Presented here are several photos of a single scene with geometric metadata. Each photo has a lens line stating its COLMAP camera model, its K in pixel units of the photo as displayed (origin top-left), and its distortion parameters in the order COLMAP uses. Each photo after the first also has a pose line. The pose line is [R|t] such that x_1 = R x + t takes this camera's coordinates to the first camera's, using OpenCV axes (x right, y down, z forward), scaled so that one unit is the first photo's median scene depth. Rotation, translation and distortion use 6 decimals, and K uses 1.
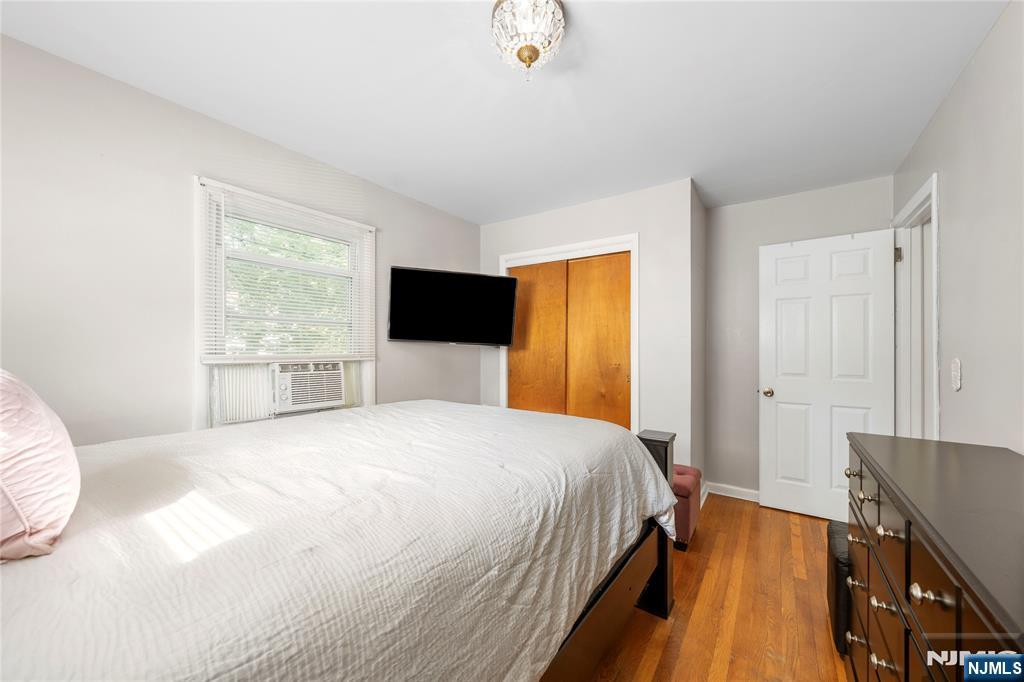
lens RADIAL K [[368.8, 0, 513.2], [0, 368.8, 347.6], [0, 0, 1]] dist [-0.000097, -0.000003]
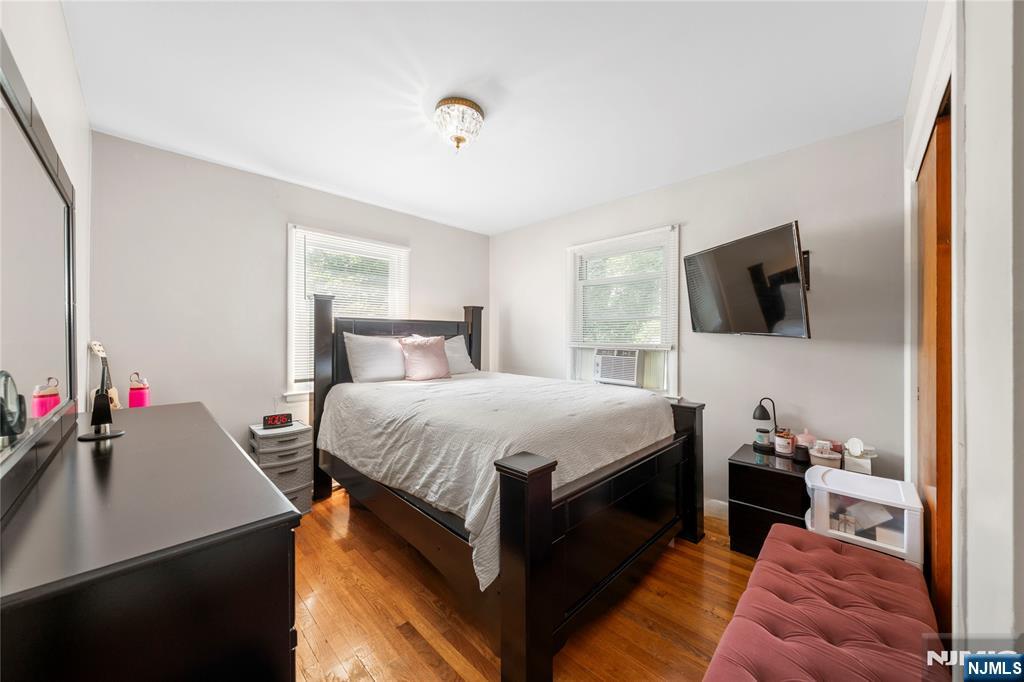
lens RADIAL K [[346.0, 0, 512.0], [0, 346.0, 341.0], [0, 0, 1]] dist [0.000103, 0.000002]
pose [[-0.179073, 0.000391, -0.983836, 0.849653], [-0.001731, 0.999998, 0.000712, 0.009736], [0.983834, 0.001830, -0.179072, 0.908298]]
